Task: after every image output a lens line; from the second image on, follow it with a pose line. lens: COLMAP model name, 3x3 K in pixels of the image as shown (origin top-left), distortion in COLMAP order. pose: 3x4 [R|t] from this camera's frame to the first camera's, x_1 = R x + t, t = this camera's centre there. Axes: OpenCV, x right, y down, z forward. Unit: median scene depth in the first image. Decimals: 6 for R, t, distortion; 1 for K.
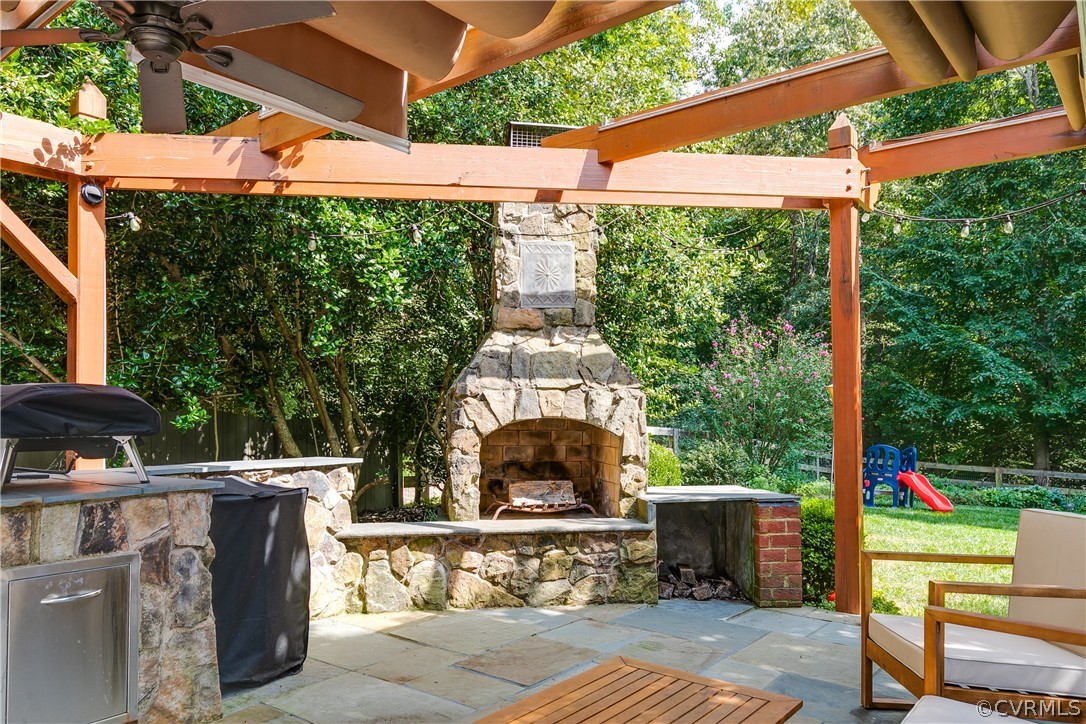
lens RADIAL K [[761.4, 0, 546.8], [0, 761.4, 413.7], [0, 0, 1]] dist [0.000530, -0.001202]
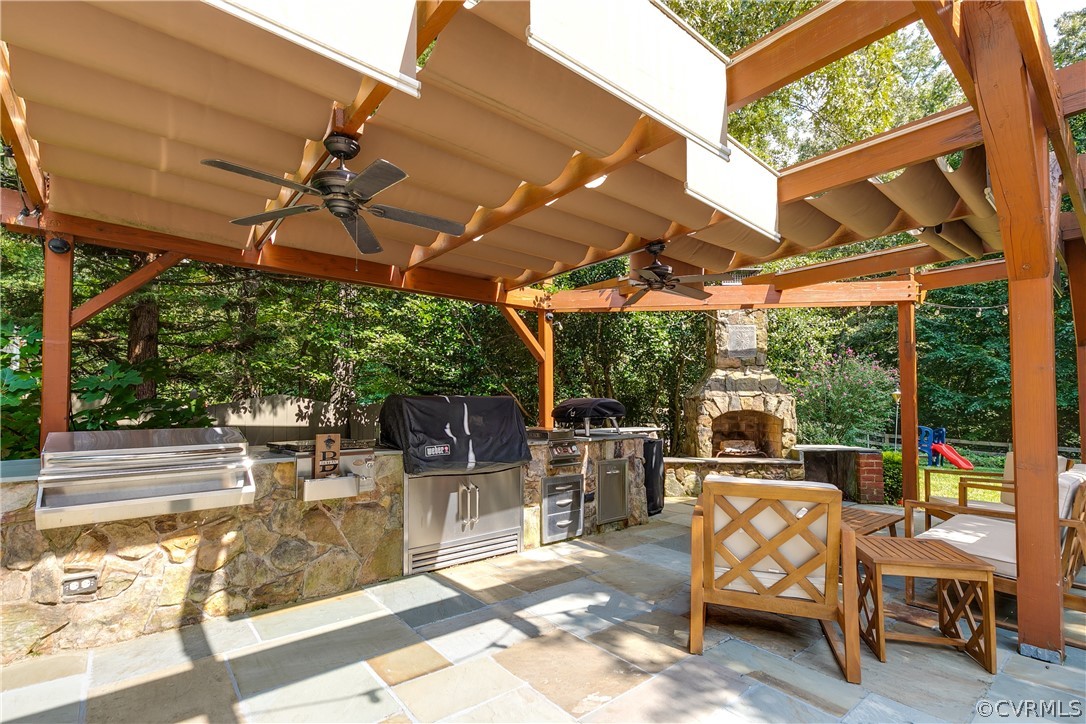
lens RADIAL K [[502.7, 0, 530.0], [0, 502.7, 398.7], [0, 0, 1]] dist [0.004088, -0.000752]
pose [[0.973102, -0.001016, -0.230374, -0.254195], [-0.001316, 0.999949, -0.009973, -0.011030], [0.230373, 0.010008, 0.973051, -0.486482]]
